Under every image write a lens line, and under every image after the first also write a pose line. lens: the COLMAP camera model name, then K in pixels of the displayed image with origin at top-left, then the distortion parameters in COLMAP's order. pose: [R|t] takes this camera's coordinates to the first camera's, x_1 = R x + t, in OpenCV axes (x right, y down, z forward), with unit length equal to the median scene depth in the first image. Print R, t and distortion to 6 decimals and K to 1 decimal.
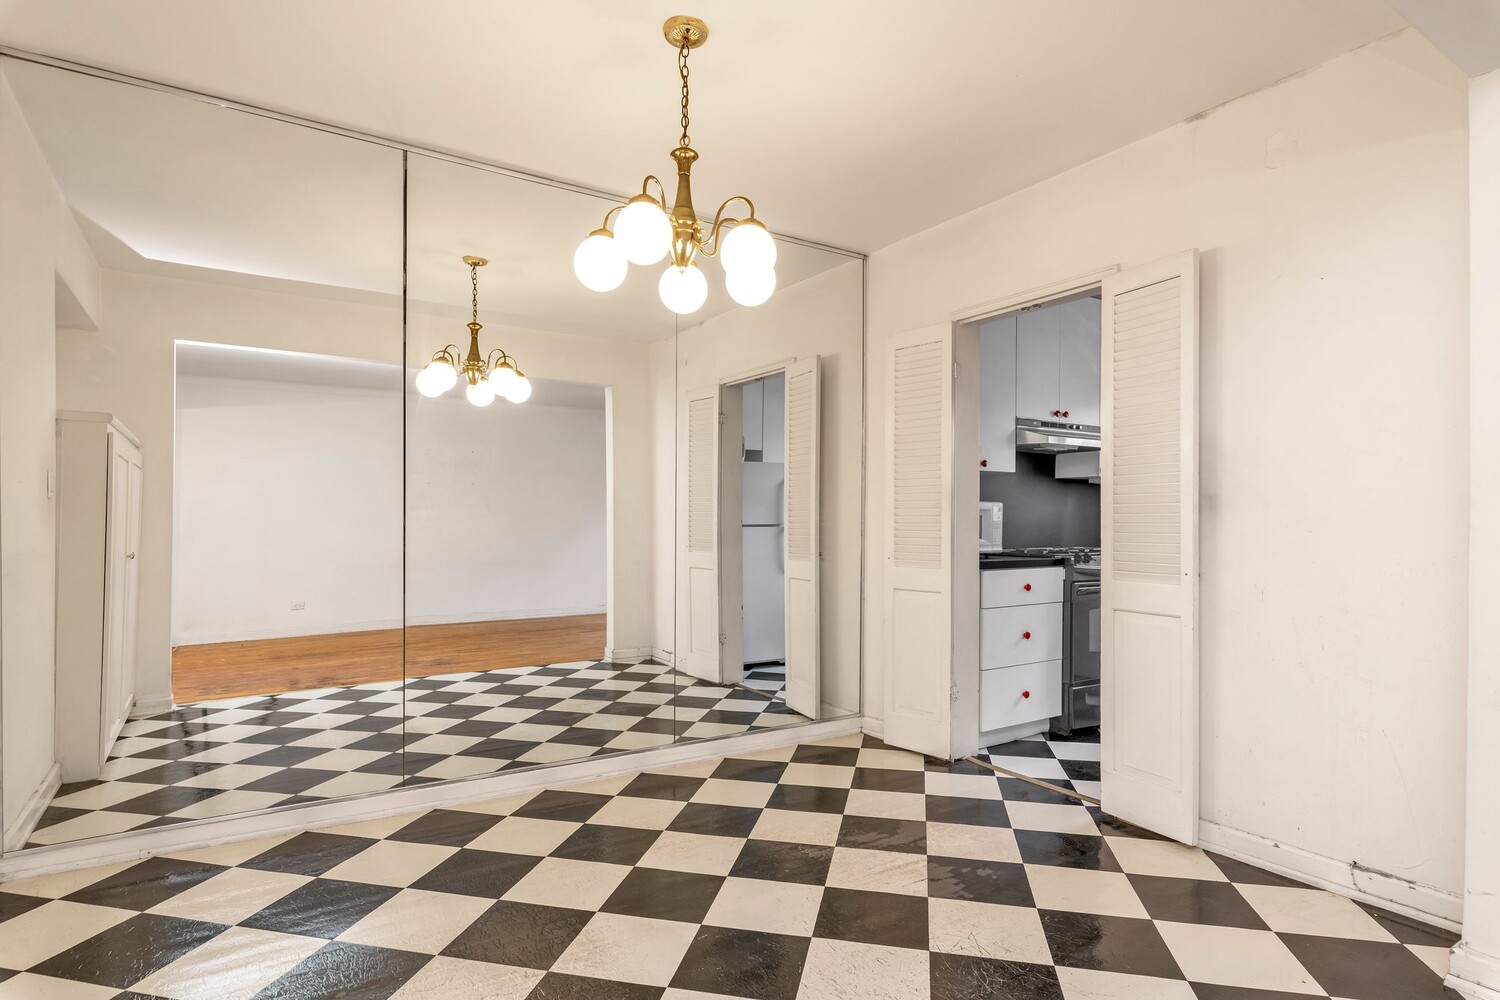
lens RADIAL K [[808.8, 0, 751.3], [0, 808.8, 521.4], [0, 0, 1]] dist [-0.000756, -0.000123]
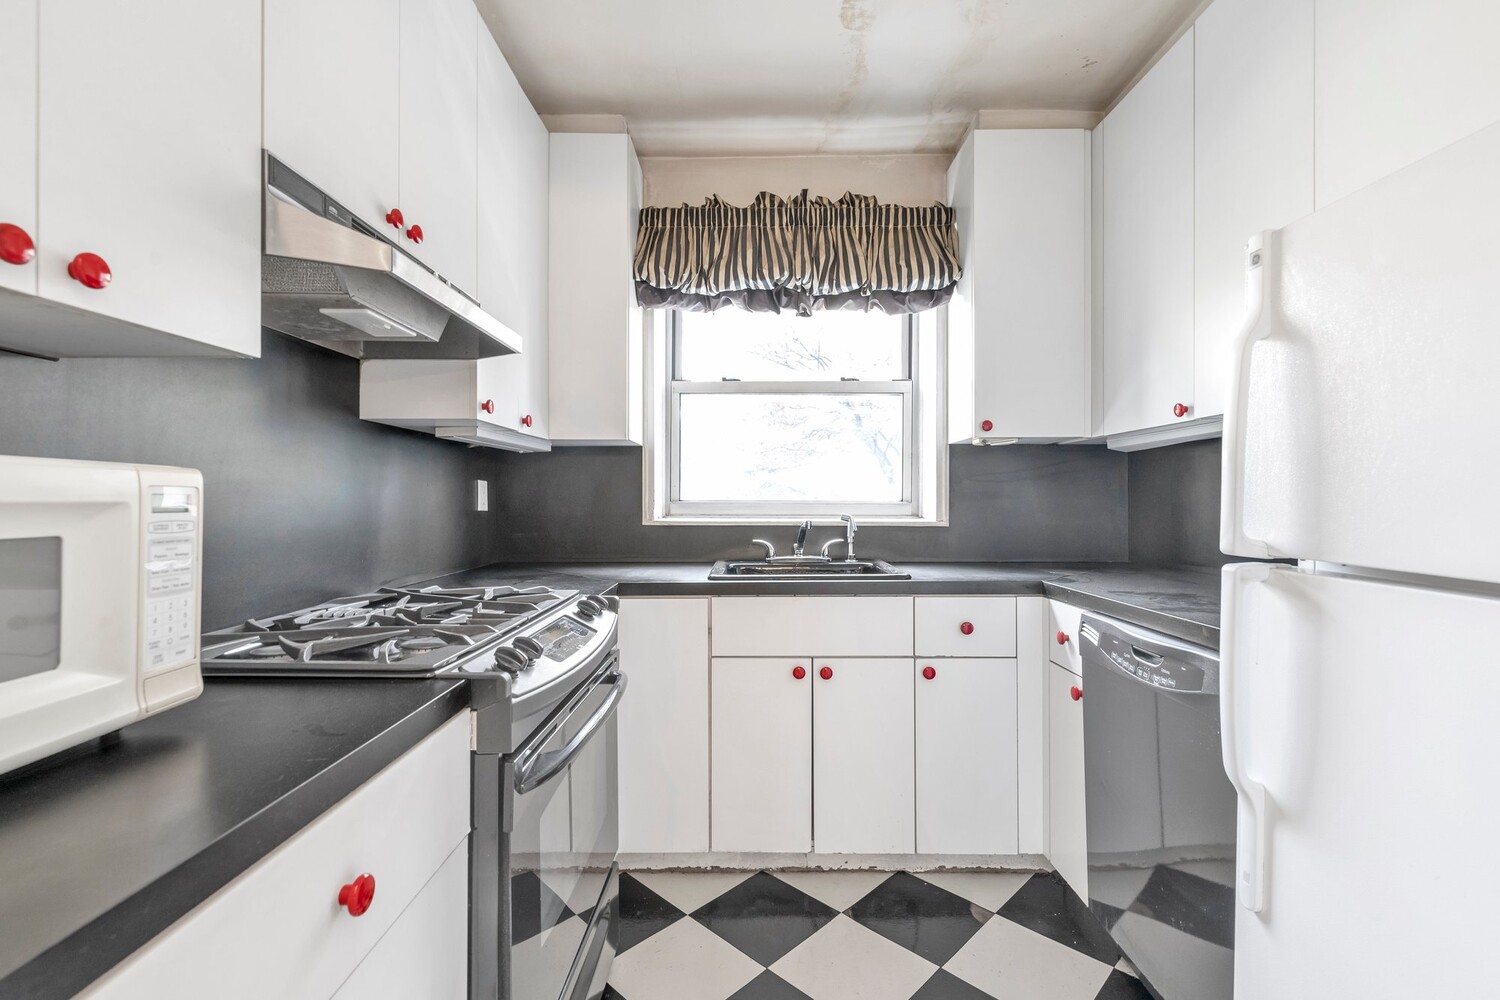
lens RADIAL K [[656.5, 0, 742.8], [0, 656.5, 505.1], [0, 0, 1]] dist [0.000504, 0.000040]
pose [[0.545193, -0.012066, 0.838224, 0.206940], [0.000915, 0.999904, 0.013798, -0.013872], [-0.838310, -0.006756, 0.545152, 0.668491]]
